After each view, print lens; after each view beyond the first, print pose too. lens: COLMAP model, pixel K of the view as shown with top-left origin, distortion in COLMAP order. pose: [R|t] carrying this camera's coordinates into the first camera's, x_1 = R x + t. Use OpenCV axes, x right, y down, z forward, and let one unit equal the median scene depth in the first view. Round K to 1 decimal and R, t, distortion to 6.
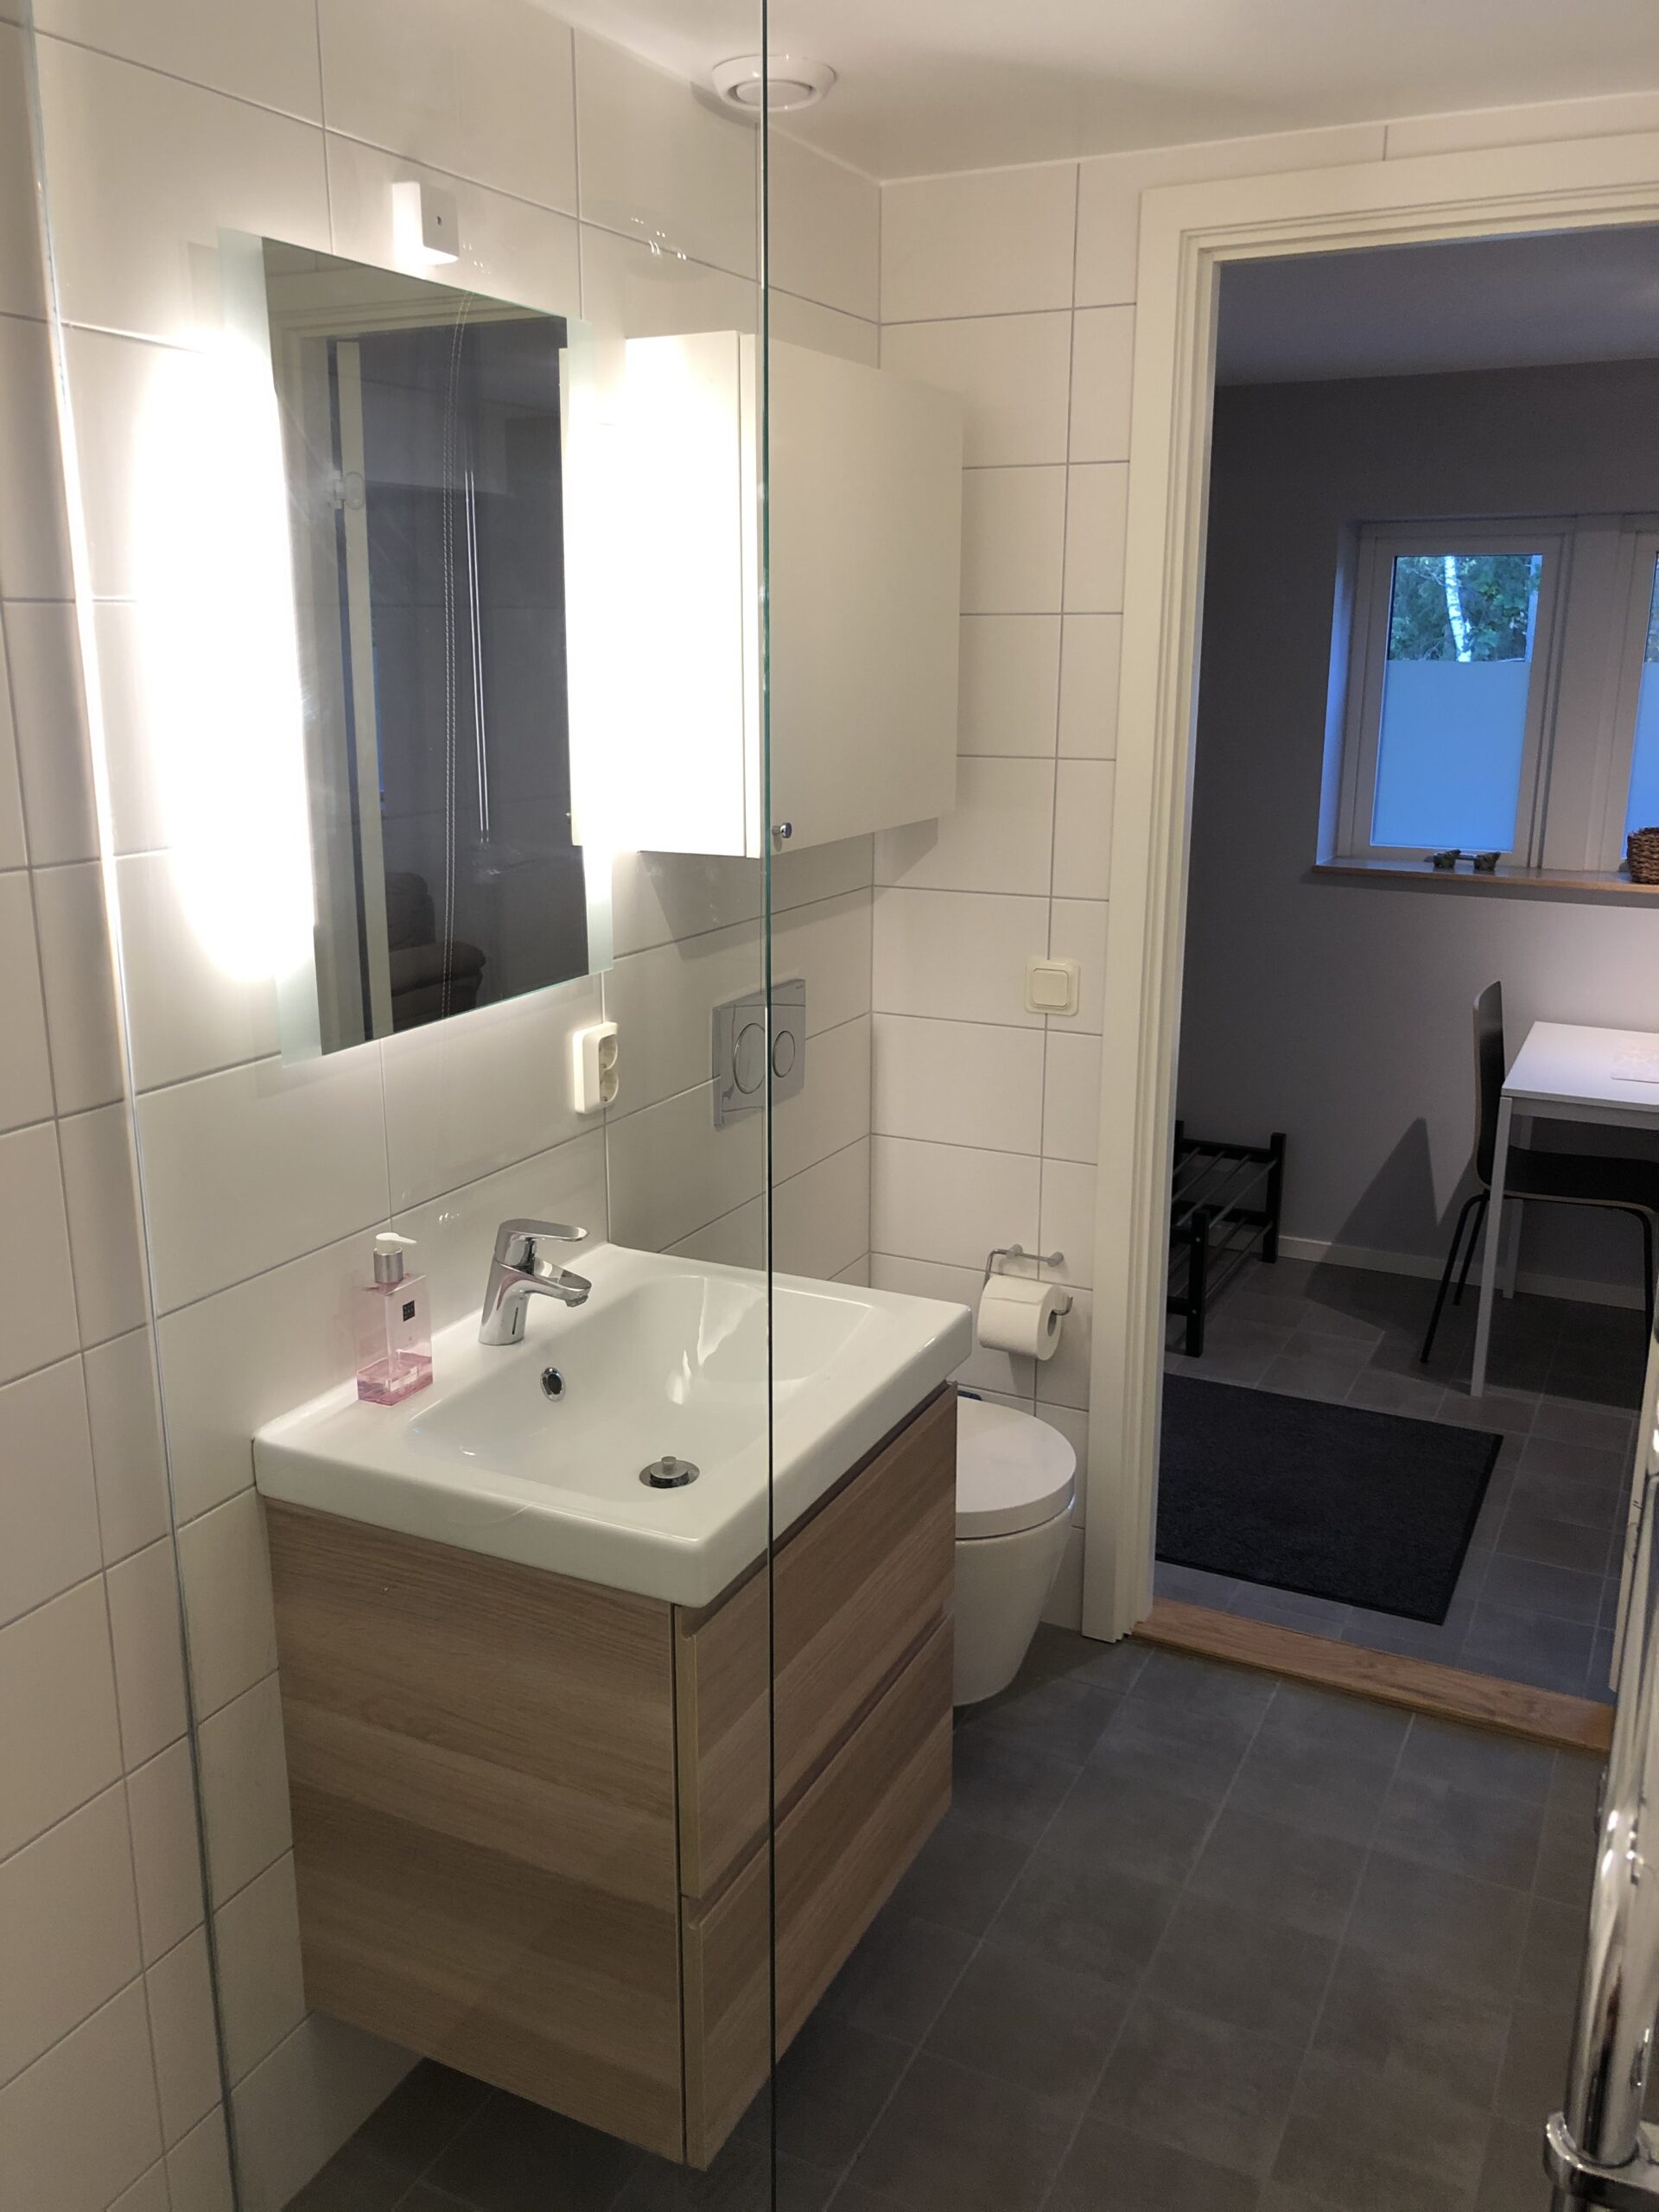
lens RADIAL K [[1815.1, 0, 815.8], [0, 1815.1, 1097.8], [0, 0, 1]] dist [-0.012566, 0.000261]
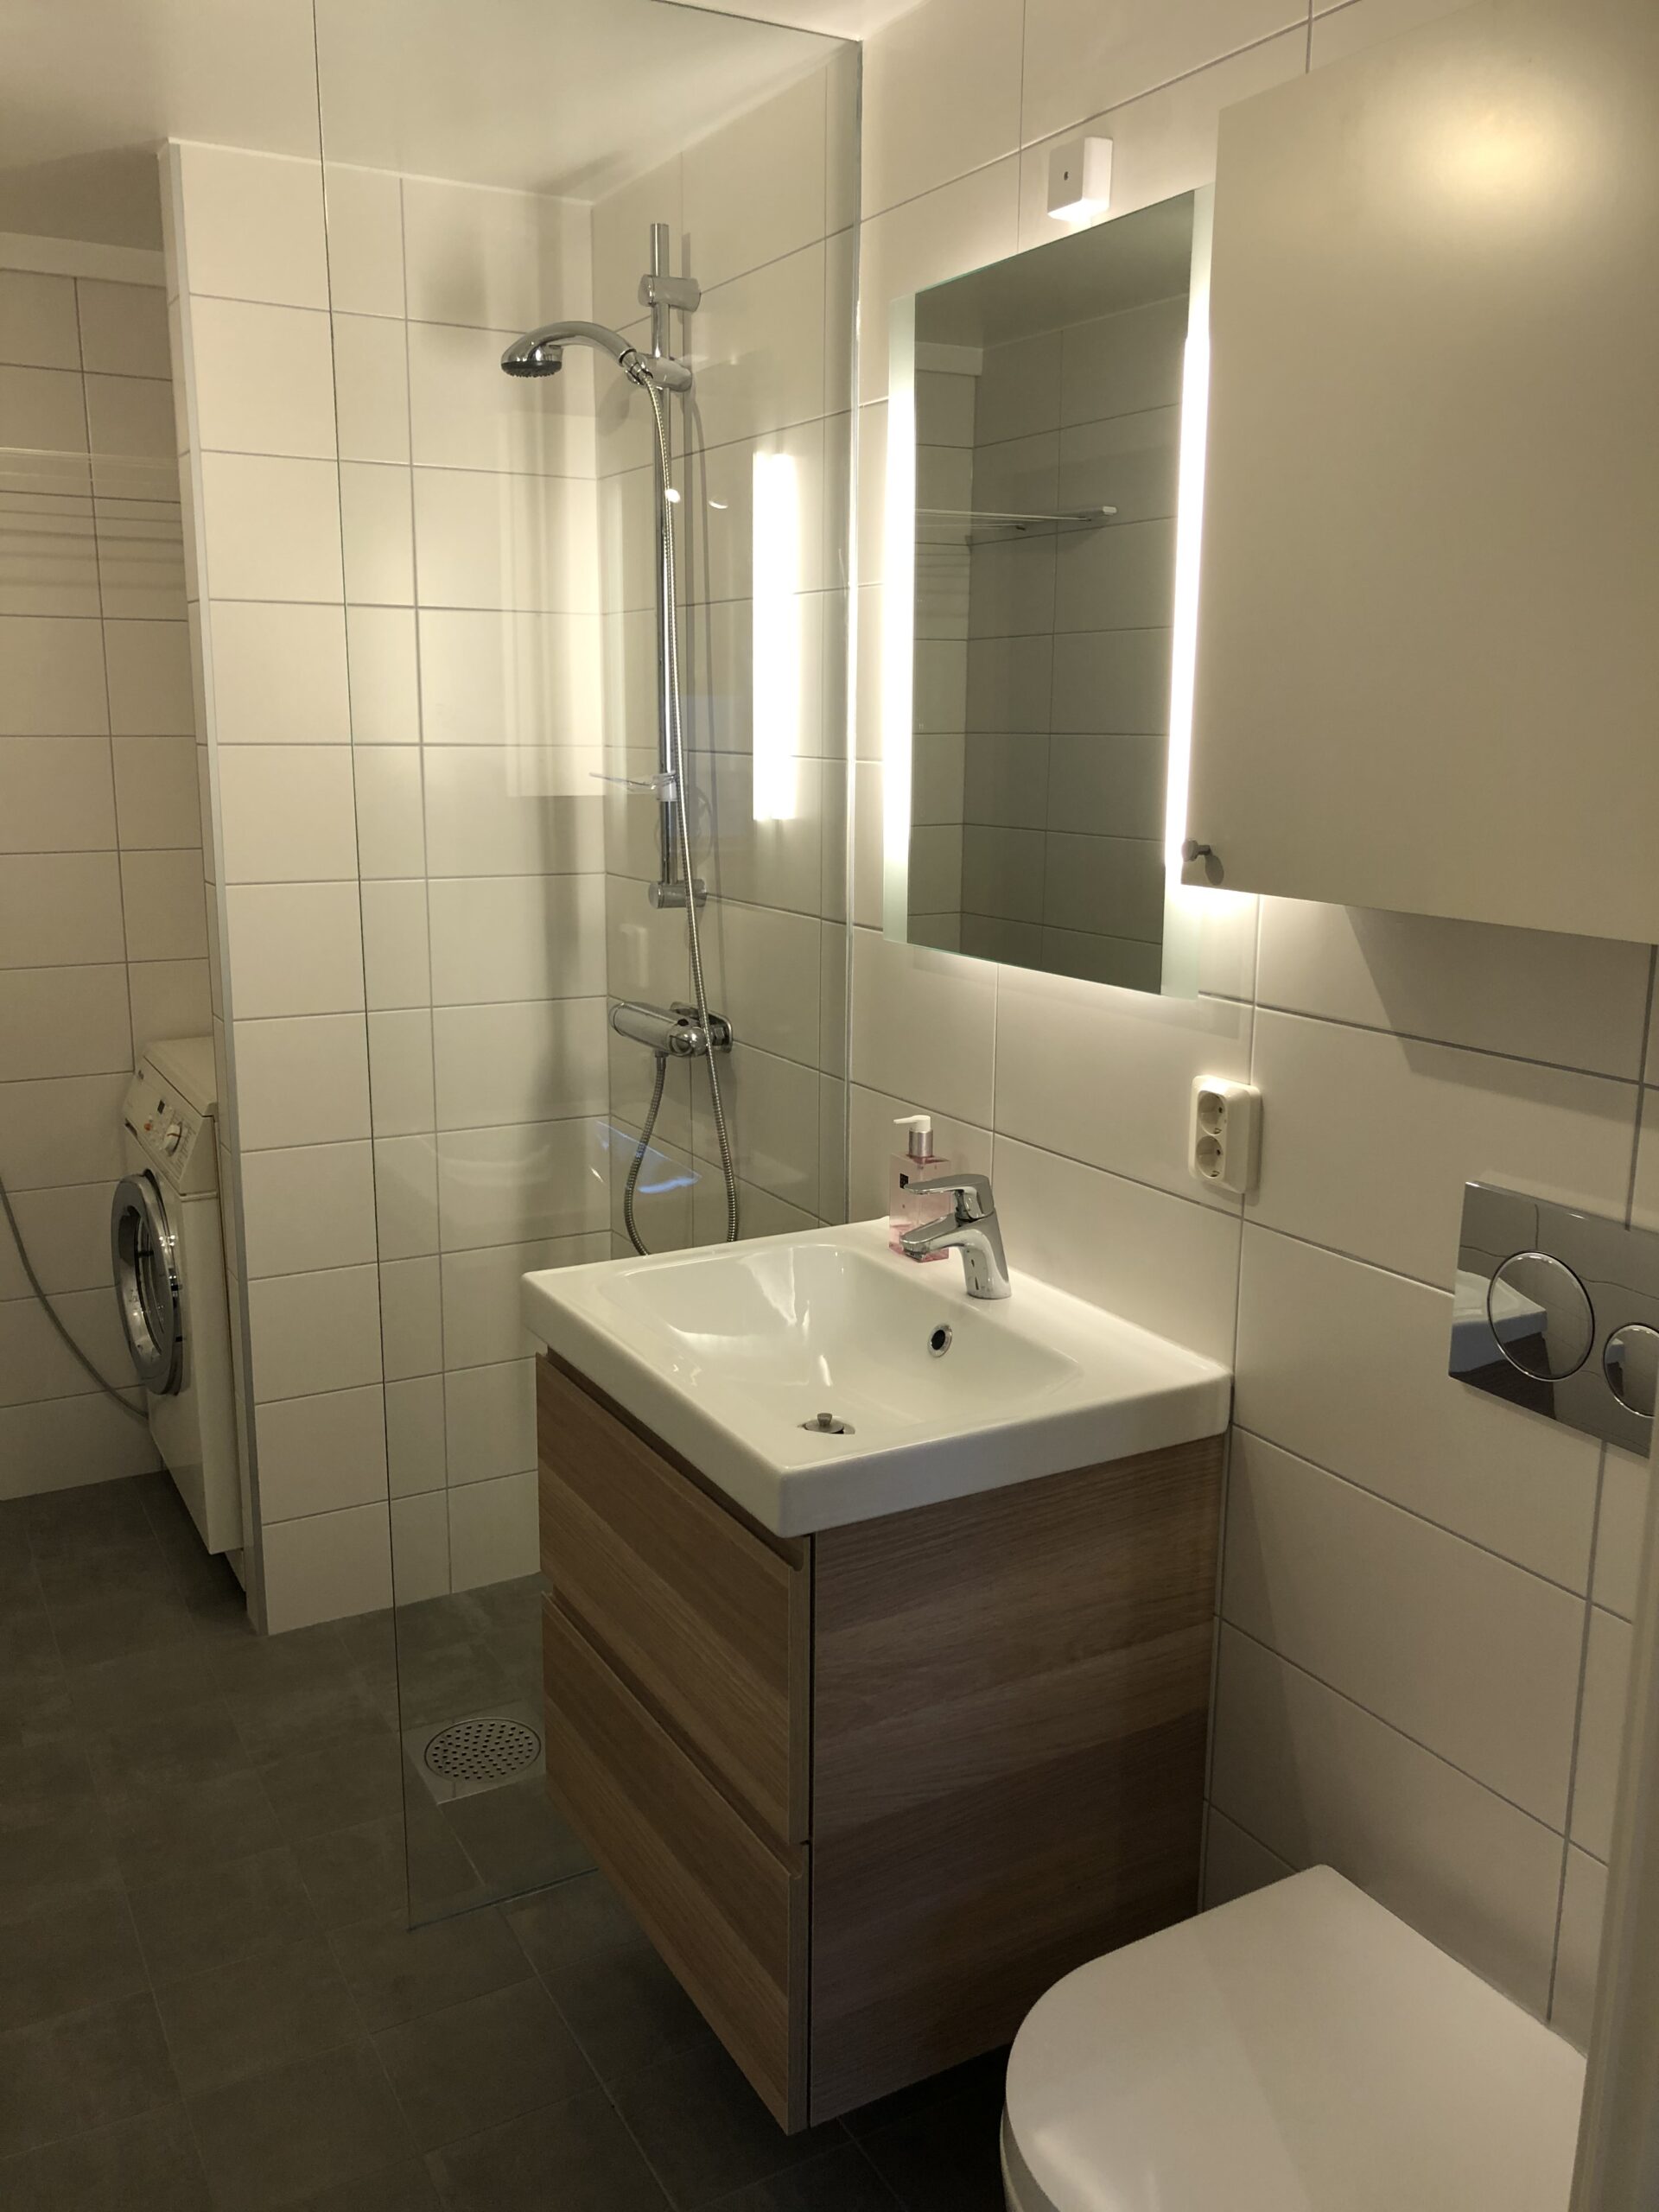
lens RADIAL K [[1815.1, 0, 816.2], [0, 1815.1, 1112.9], [0, 0, 1]] dist [-0.012566, 0.000261]
pose [[-0.561212, 0.181427, -0.807543, 0.834998], [-0.205473, 0.914596, 0.348275, -0.358303], [0.801762, 0.361384, -0.476003, 1.684530]]
